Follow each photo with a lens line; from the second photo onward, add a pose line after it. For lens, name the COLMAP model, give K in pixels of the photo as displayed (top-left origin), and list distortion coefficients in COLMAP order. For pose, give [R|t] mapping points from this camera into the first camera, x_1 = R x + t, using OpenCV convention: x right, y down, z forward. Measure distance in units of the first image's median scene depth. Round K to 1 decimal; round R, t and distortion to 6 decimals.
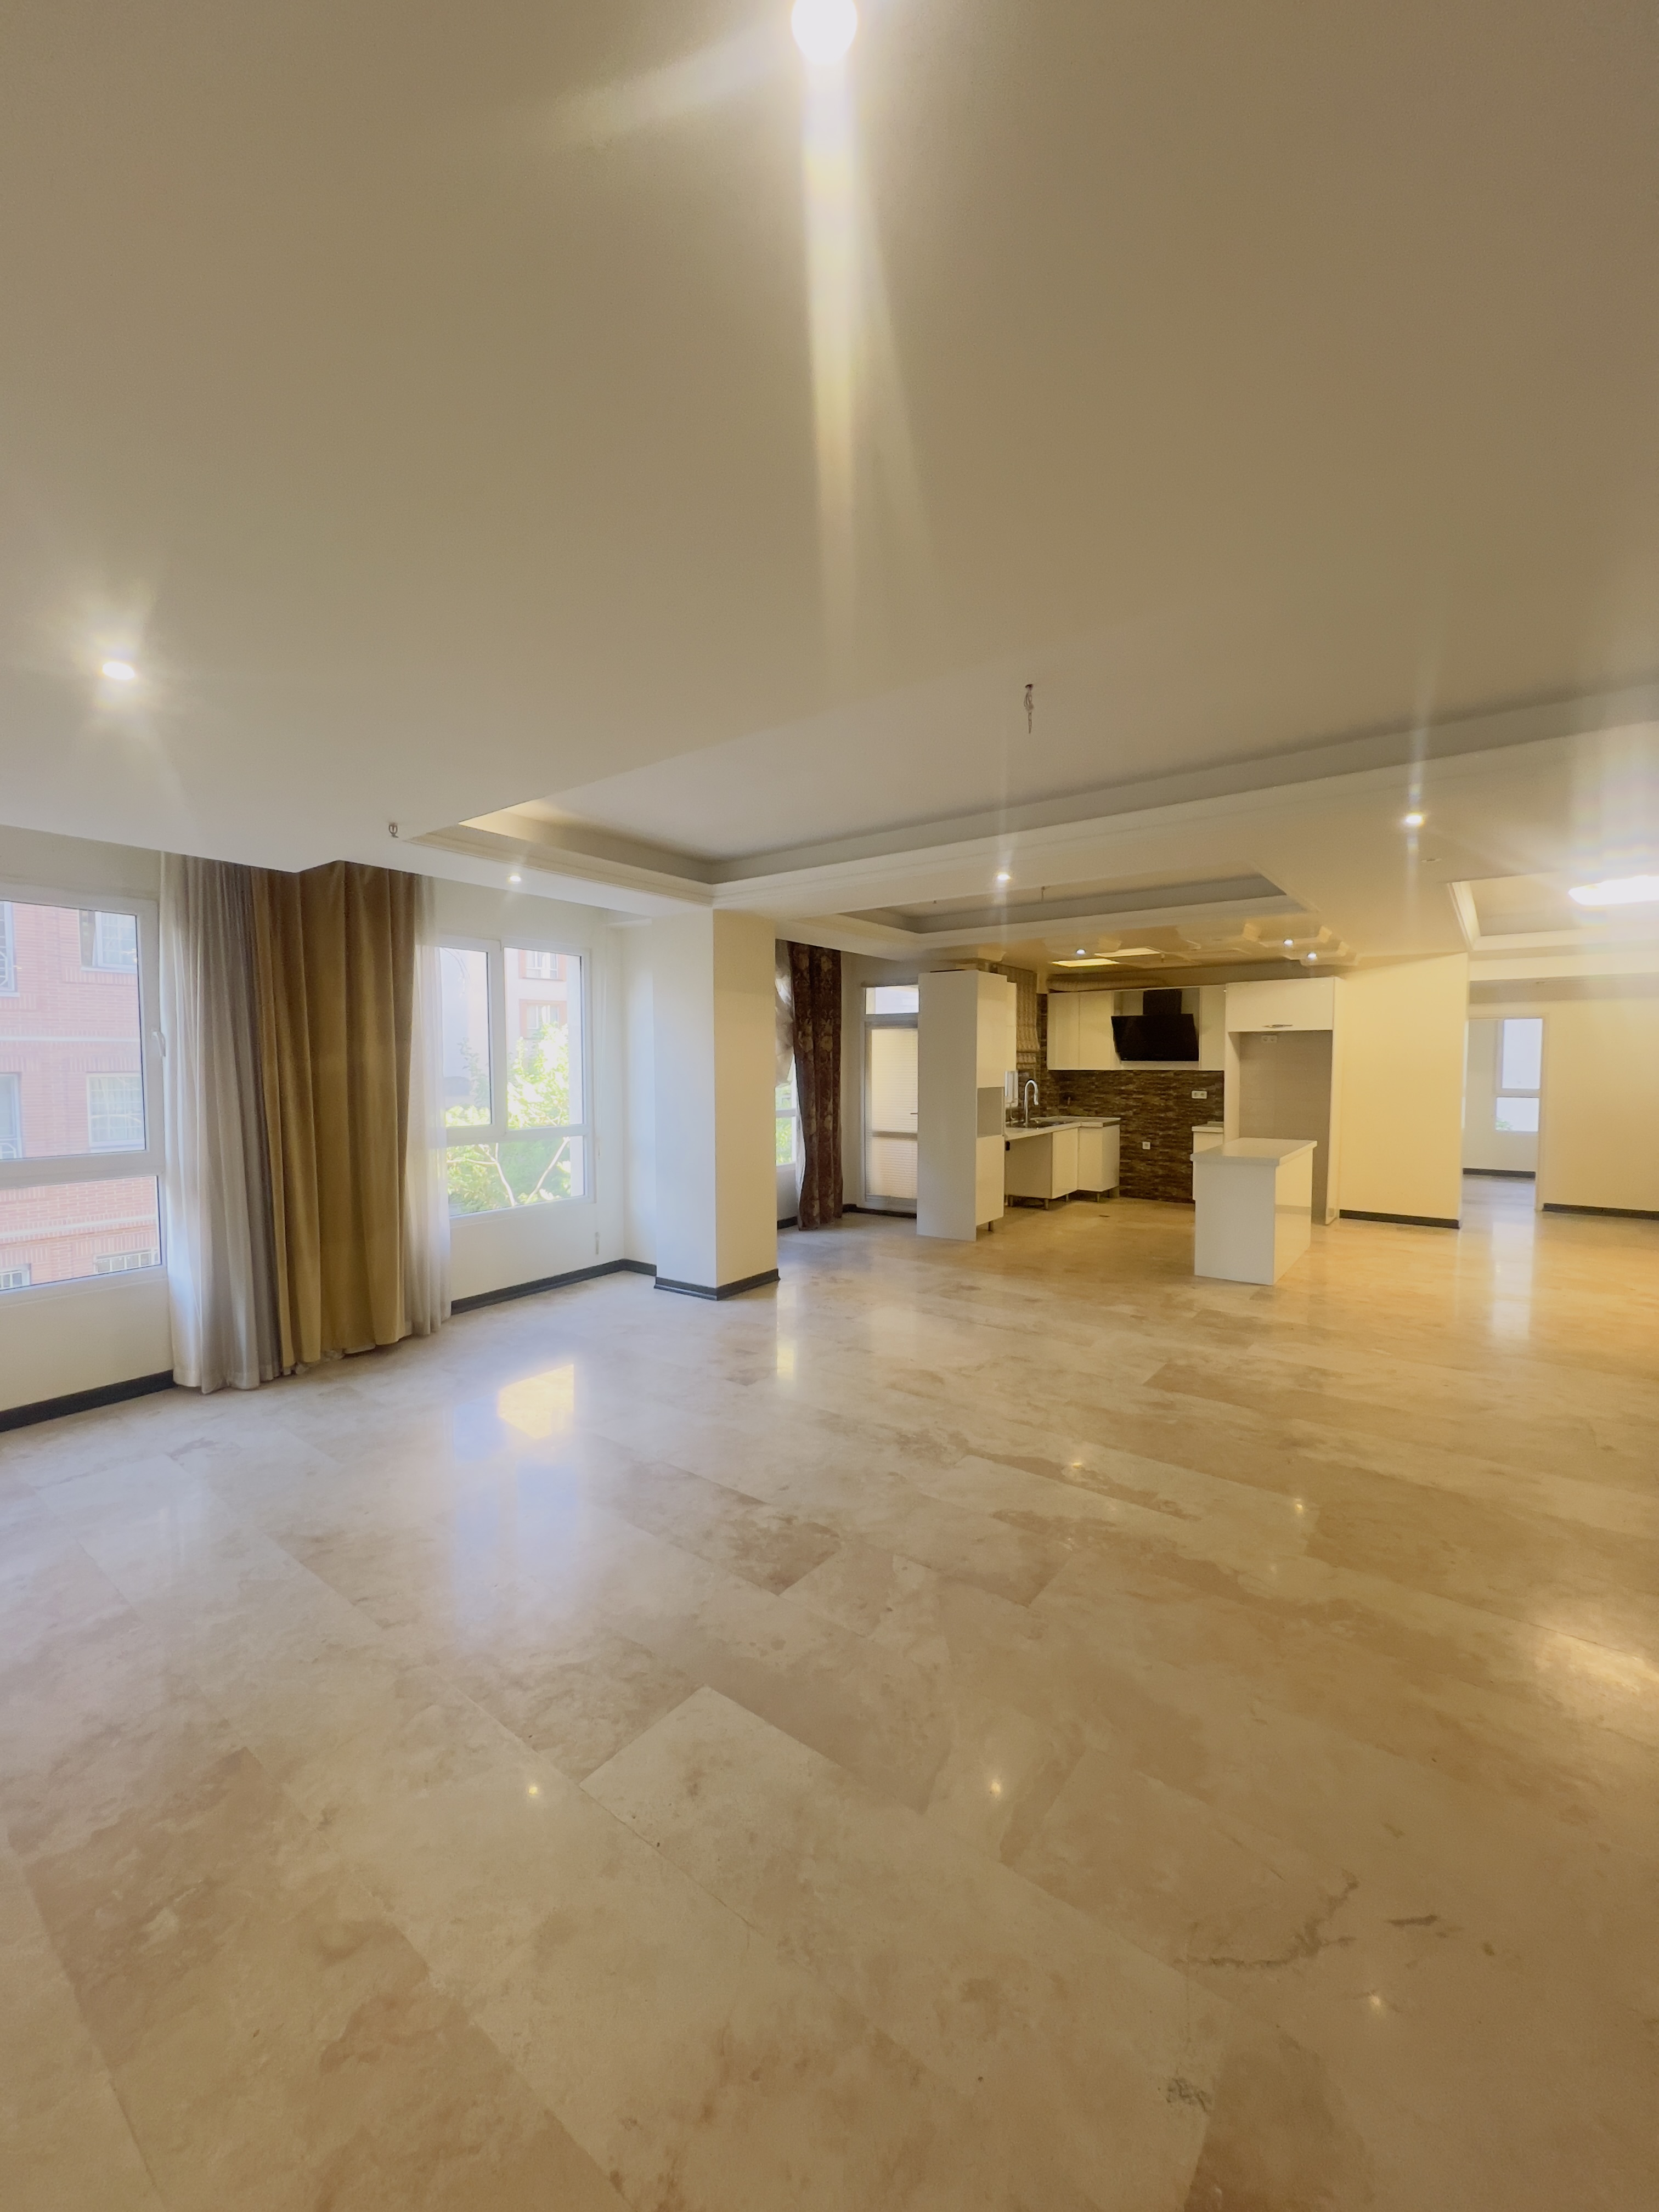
lens RADIAL K [[881.4, 0, 829.5], [0, 881.4, 1106.0], [0, 0, 1]] dist [-0.001061, 0.000078]
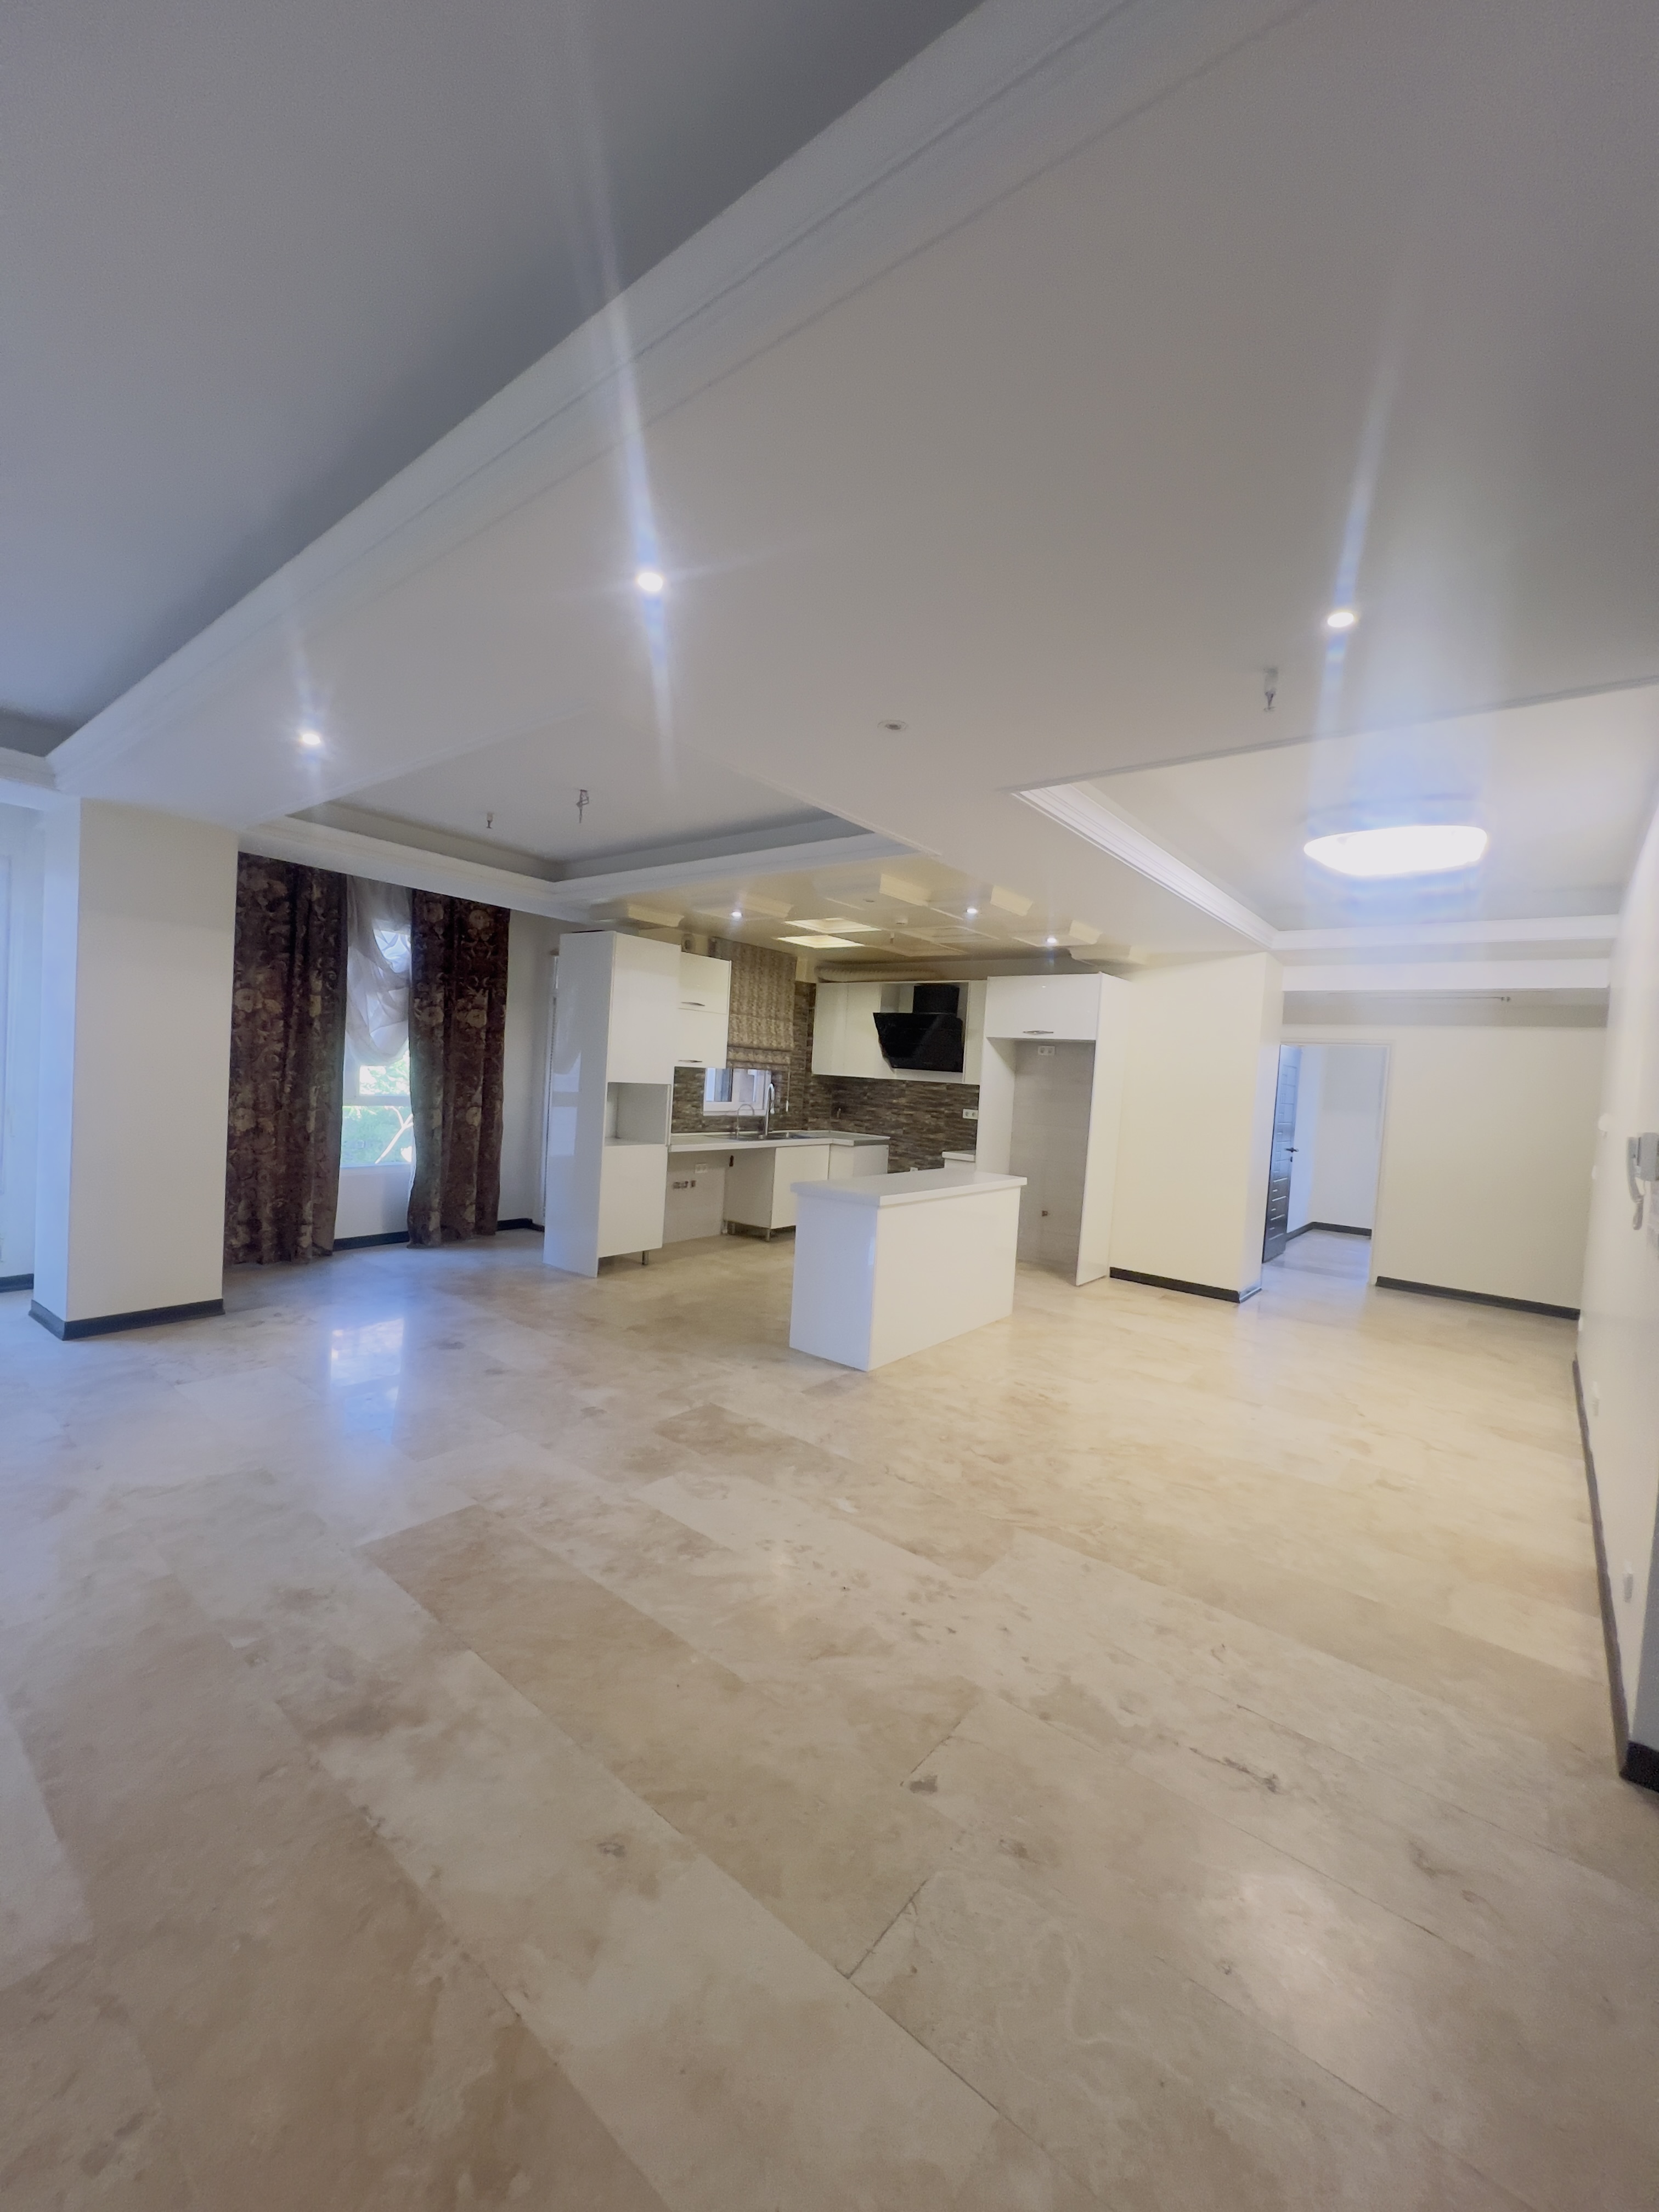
lens RADIAL K [[881.4, 0, 829.5], [0, 881.4, 1106.0], [0, 0, 1]] dist [-0.001061, 0.000078]
pose [[0.997657, 0.065142, -0.020914, 0.341738], [-0.065407, 0.997784, -0.012216, -0.002085], [0.020072, 0.013555, 0.999707, 0.197018]]
